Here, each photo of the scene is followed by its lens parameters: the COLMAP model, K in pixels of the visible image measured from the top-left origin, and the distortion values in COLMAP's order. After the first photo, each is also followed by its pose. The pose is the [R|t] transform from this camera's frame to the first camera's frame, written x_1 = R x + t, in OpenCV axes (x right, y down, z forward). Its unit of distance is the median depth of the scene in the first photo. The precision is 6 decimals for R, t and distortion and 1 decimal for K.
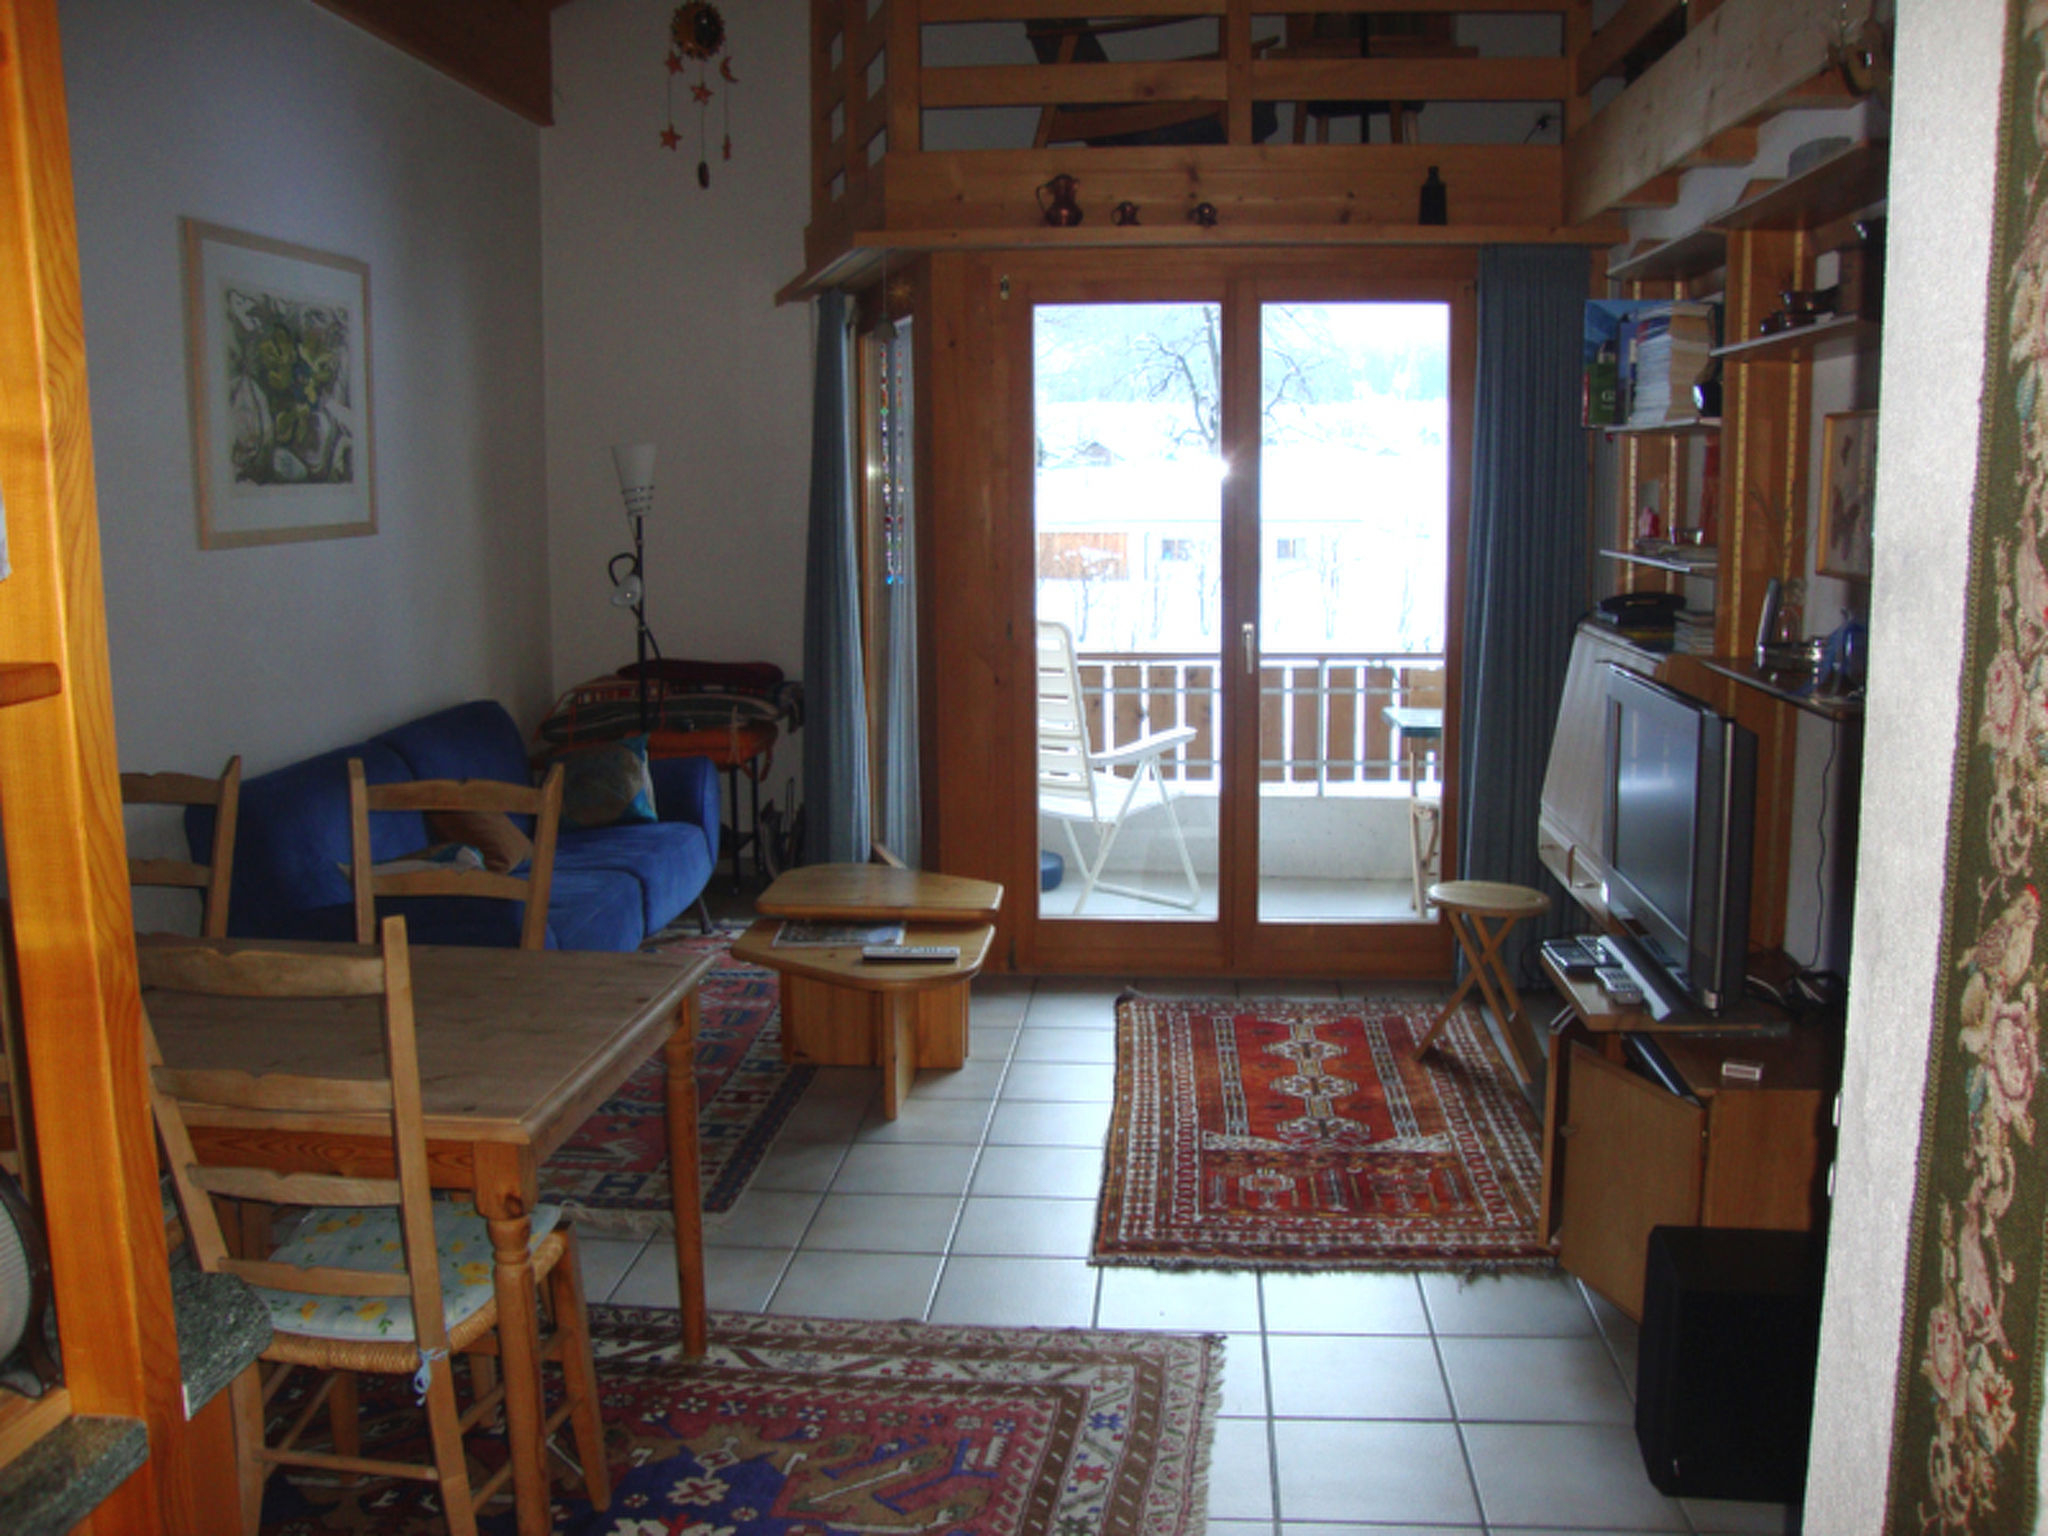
lens RADIAL K [[1819.3, 0, 1024.0], [0, 1819.3, 768.0], [0, 0, 1]] dist [-0.198959, 0.175264]
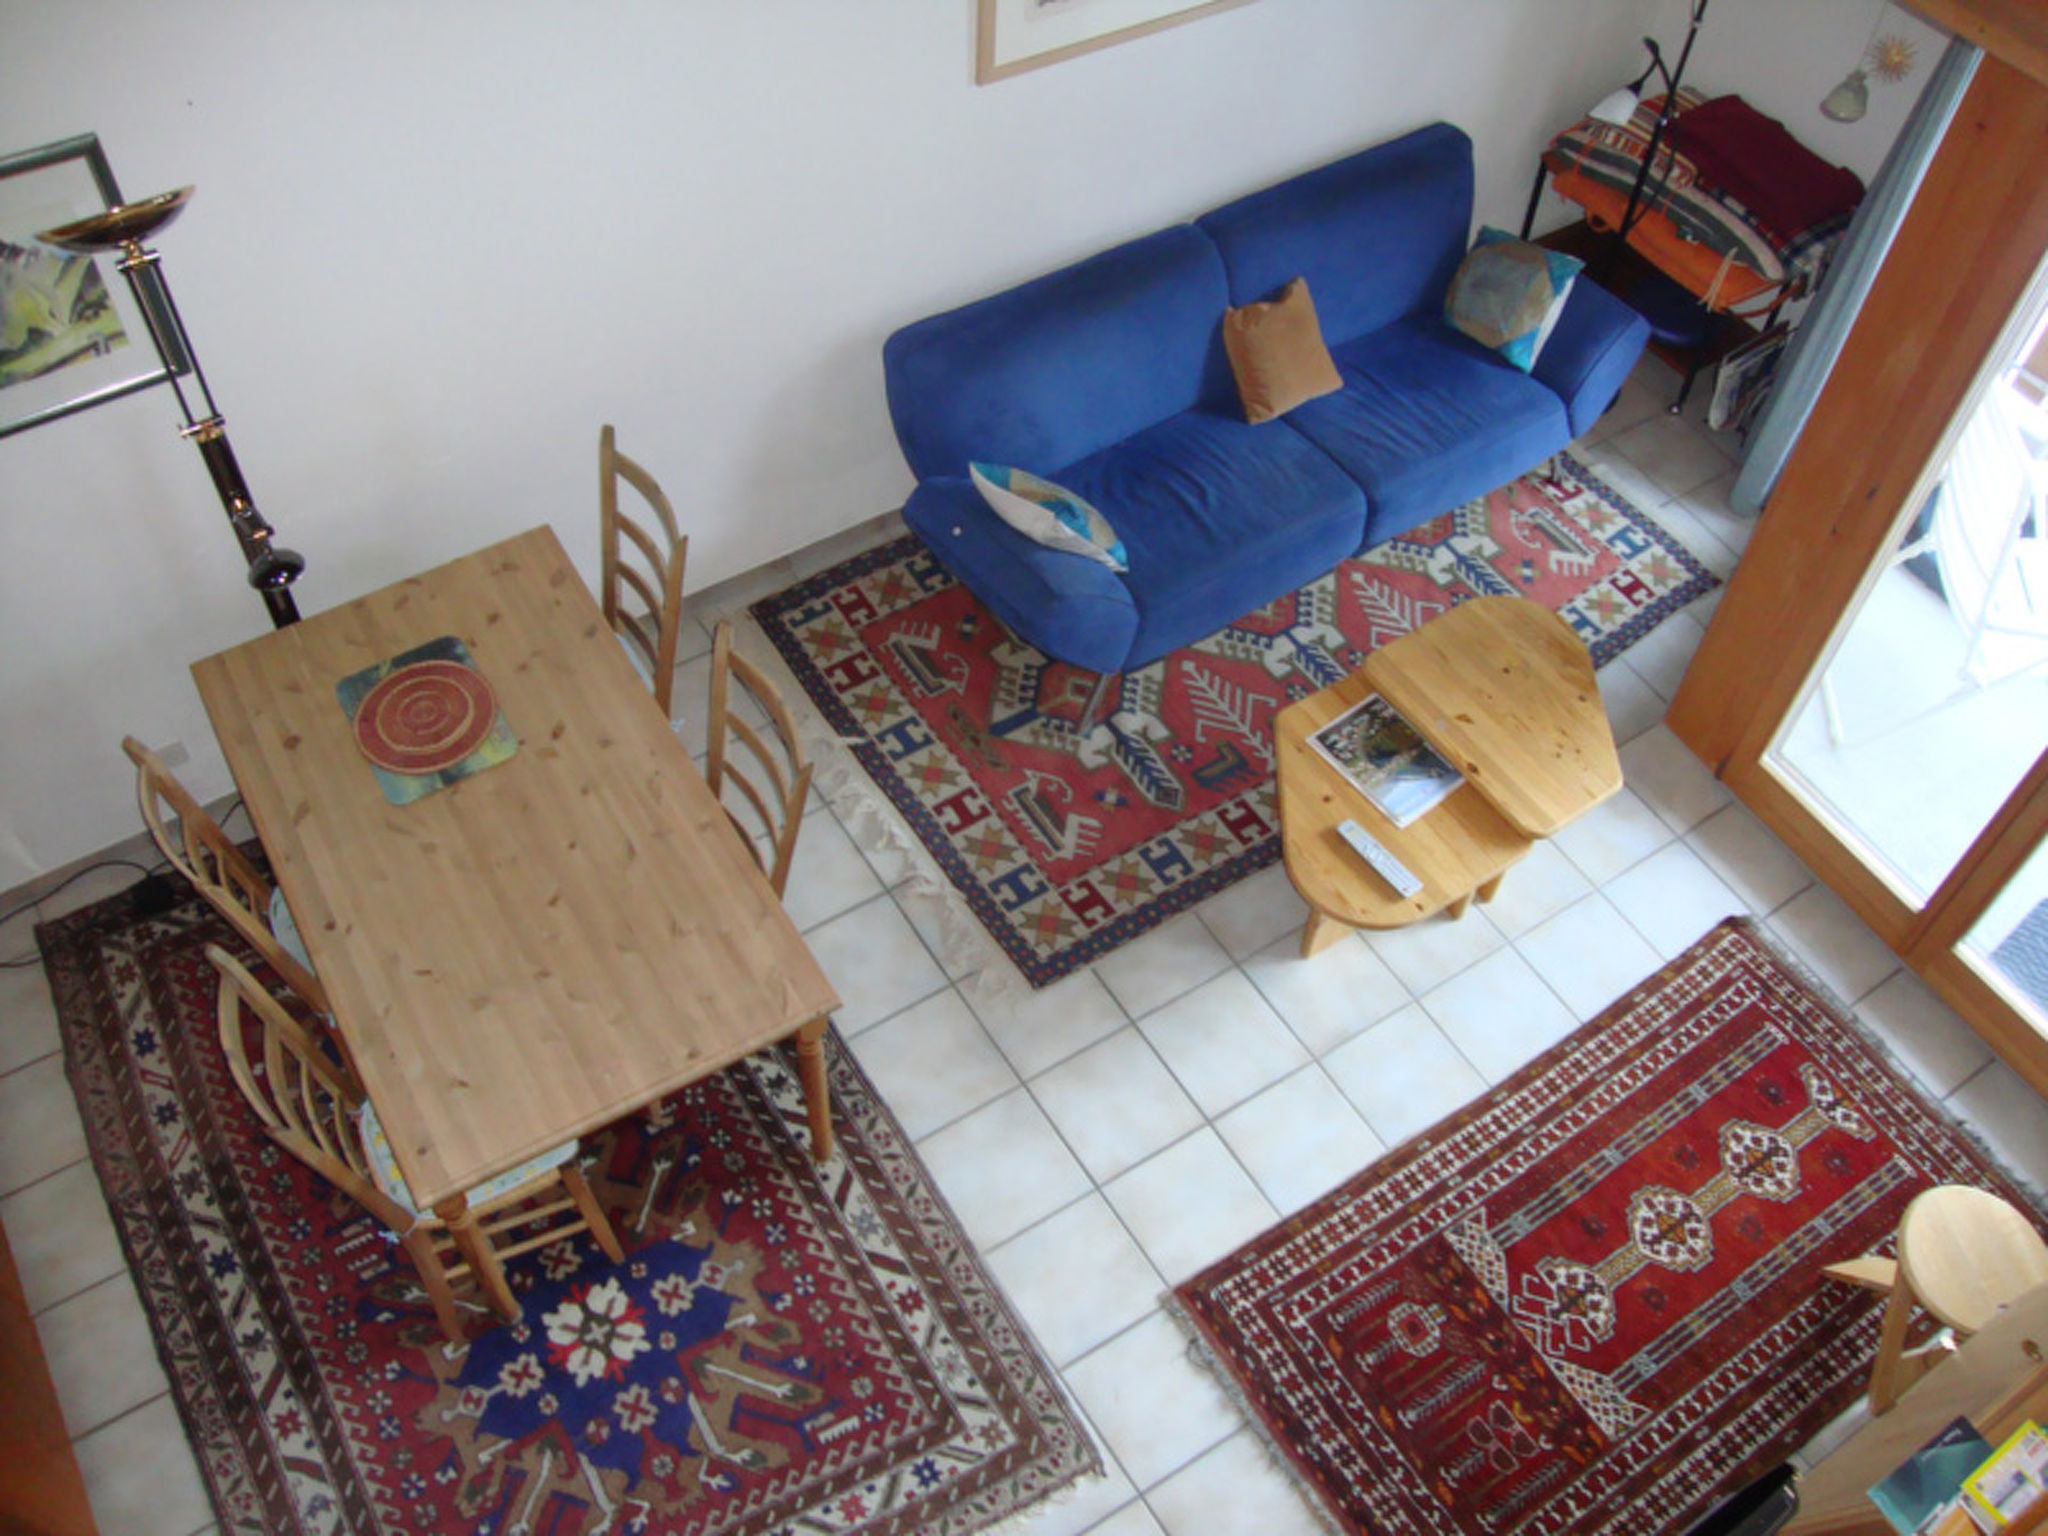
lens RADIAL K [[1819.3, 0, 1024.0], [0, 1819.3, 768.0], [0, 0, 1]] dist [-0.198959, 0.175264]
pose [[0.614490, 0.643187, -0.456851, 0.237554], [-0.165999, 0.671528, 0.722146, -0.613613], [0.771263, -0.367914, 0.519415, 0.417351]]
